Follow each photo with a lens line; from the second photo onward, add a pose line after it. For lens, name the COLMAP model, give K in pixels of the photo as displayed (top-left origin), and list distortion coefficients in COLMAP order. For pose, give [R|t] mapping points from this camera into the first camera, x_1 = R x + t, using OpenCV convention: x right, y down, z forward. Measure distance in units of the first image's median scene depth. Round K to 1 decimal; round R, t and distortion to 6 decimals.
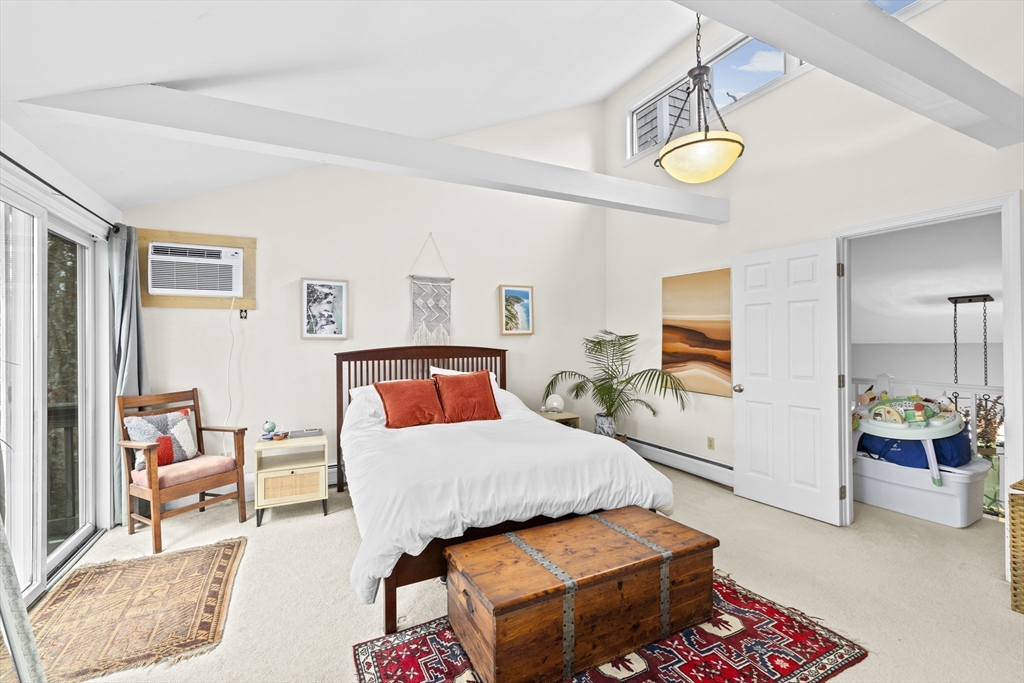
lens RADIAL K [[440.2, 0, 510.5], [0, 440.2, 338.8], [0, 0, 1]] dist [-0.002979, 0.002252]
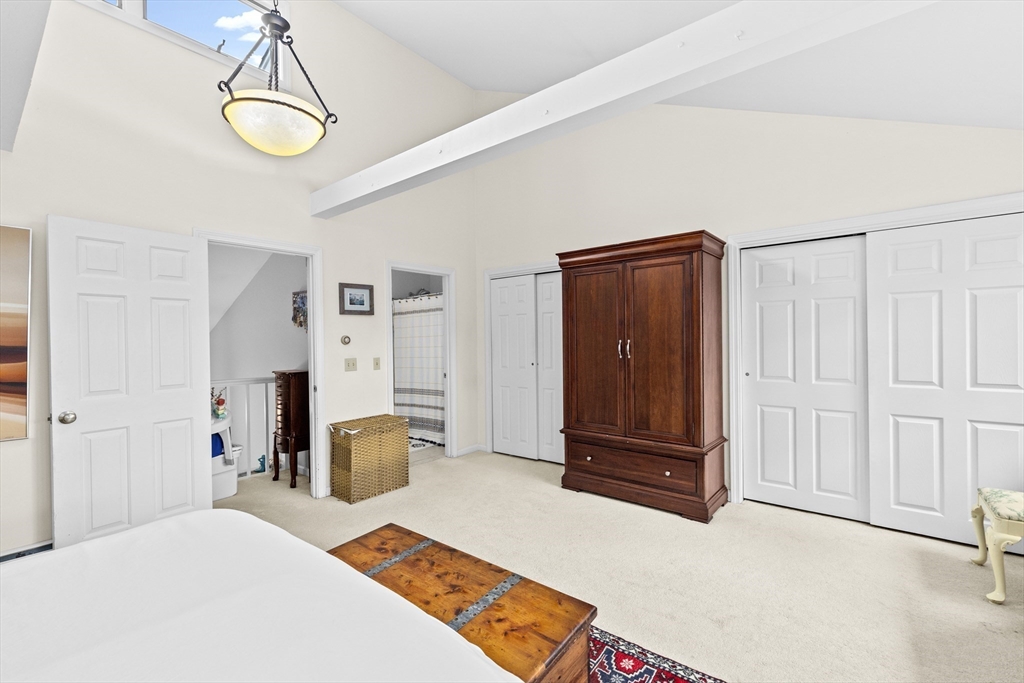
lens RADIAL K [[440.2, 0, 510.5], [0, 440.2, 341.9], [0, 0, 1]] dist [-0.002979, 0.002252]
pose [[-0.424169, 0.003277, 0.905577, -0.383492], [0.012767, 0.999916, 0.002362, 0.004996], [-0.905493, 0.012563, -0.424175, 0.709239]]
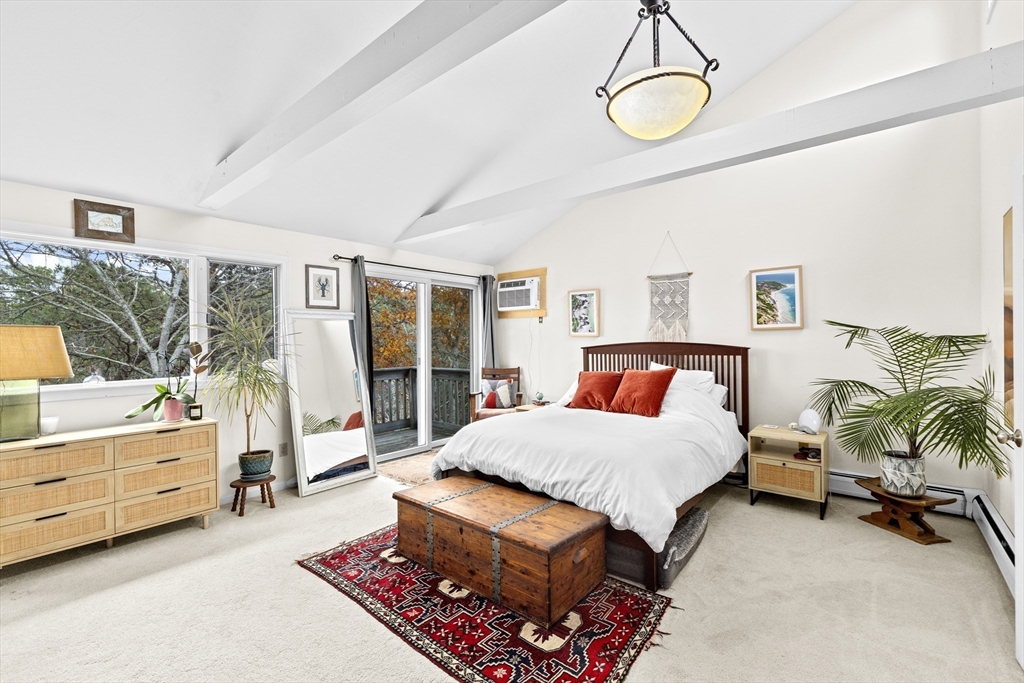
lens RADIAL K [[440.2, 0, 512.3], [0, 440.2, 340.2], [0, 0, 1]] dist [-0.002979, 0.002252]
pose [[0.400659, 0.005282, -0.916212, 0.778986], [0.009679, 0.999903, 0.009997, -0.003038], [0.916176, -0.012873, 0.400569, 0.331892]]
